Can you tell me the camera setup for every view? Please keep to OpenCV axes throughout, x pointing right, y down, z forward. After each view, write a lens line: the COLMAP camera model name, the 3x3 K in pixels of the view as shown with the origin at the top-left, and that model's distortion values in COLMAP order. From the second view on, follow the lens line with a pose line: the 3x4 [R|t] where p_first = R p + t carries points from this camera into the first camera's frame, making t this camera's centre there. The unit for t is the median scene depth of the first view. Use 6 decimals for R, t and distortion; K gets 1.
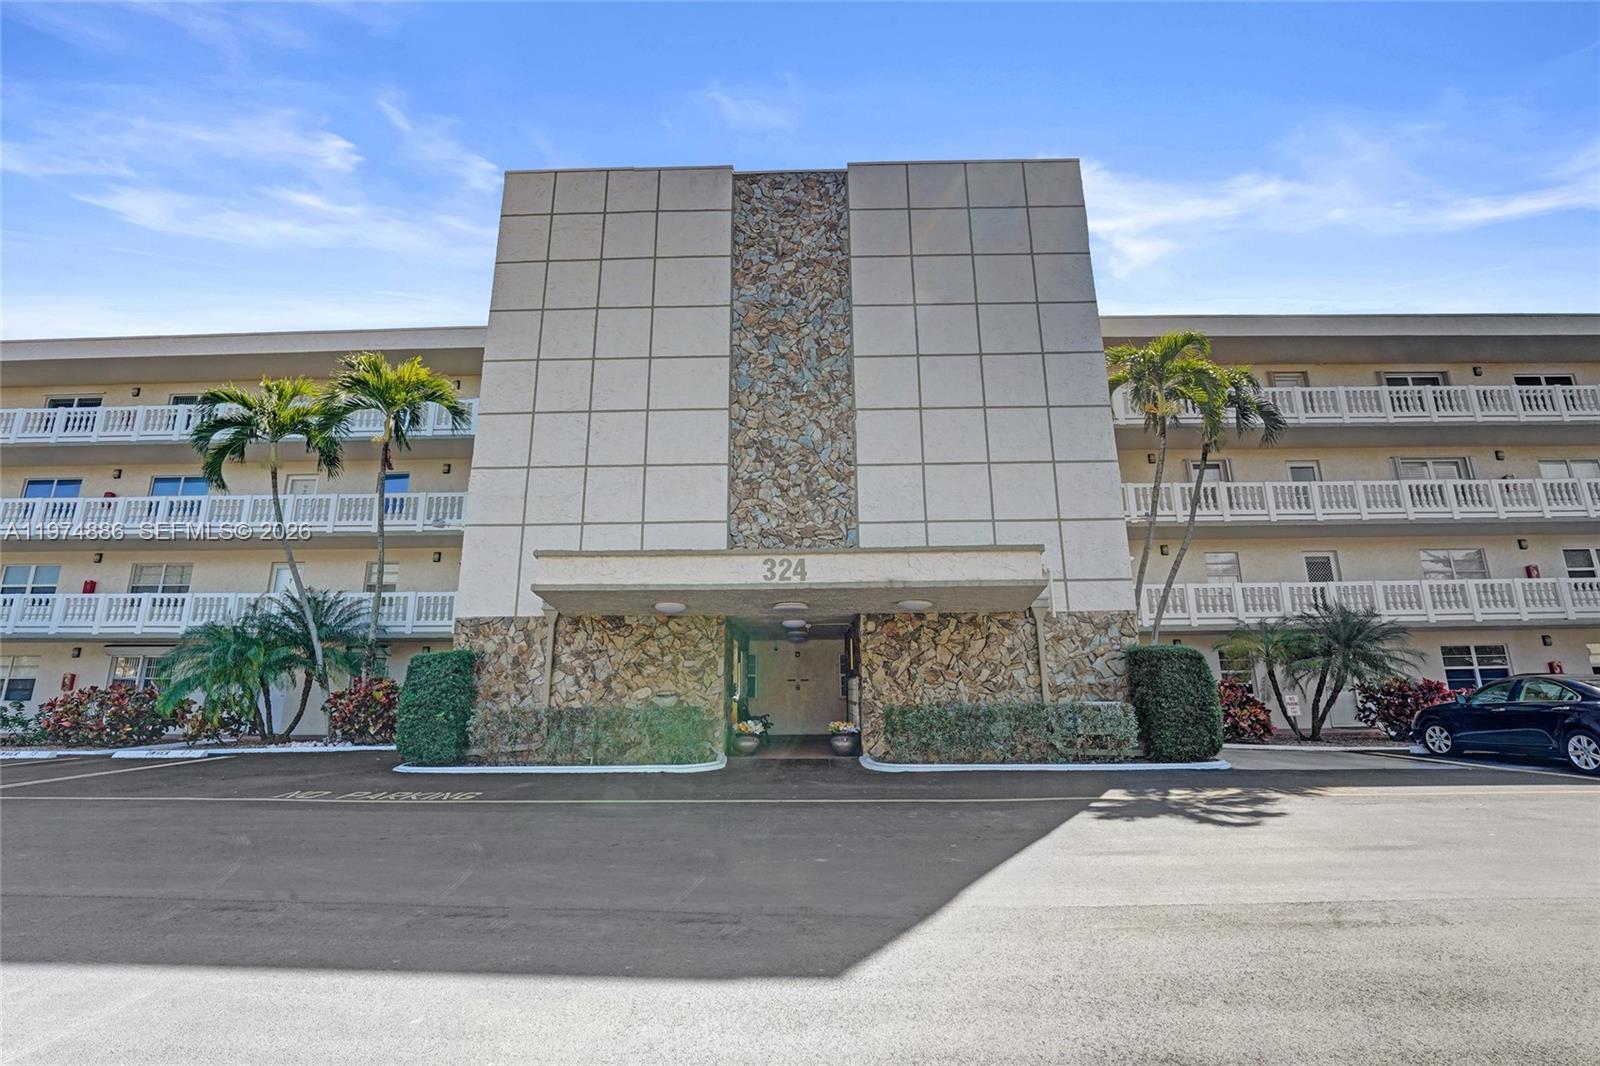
lens RADIAL K [[614.6, 0, 804.3], [0, 614.6, 549.0], [0, 0, 1]] dist [0.000388, -0.002005]
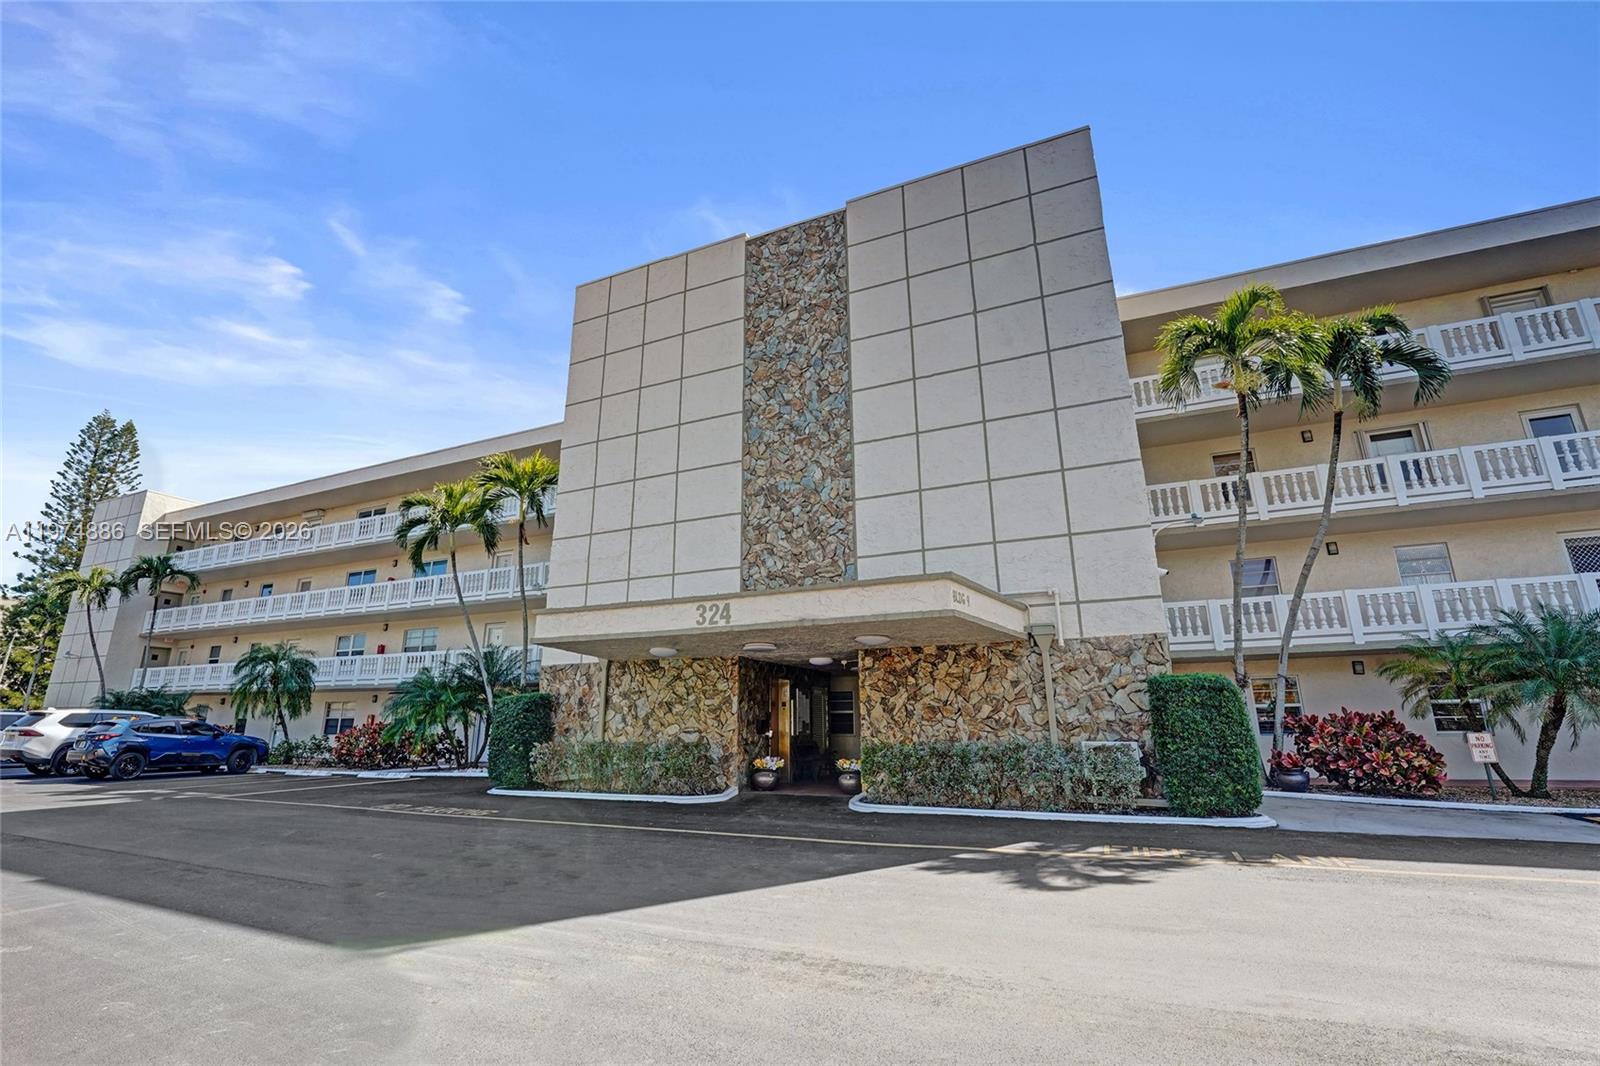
lens RADIAL K [[614.6, 0, 746.8], [0, 614.6, 563.8], [0, 0, 1]] dist [0.000388, -0.002005]
pose [[0.937130, -0.088424, -0.337592, 0.237836], [0.077898, 0.995962, -0.044627, -0.002165], [0.340175, 0.015524, 0.940234, 0.003866]]
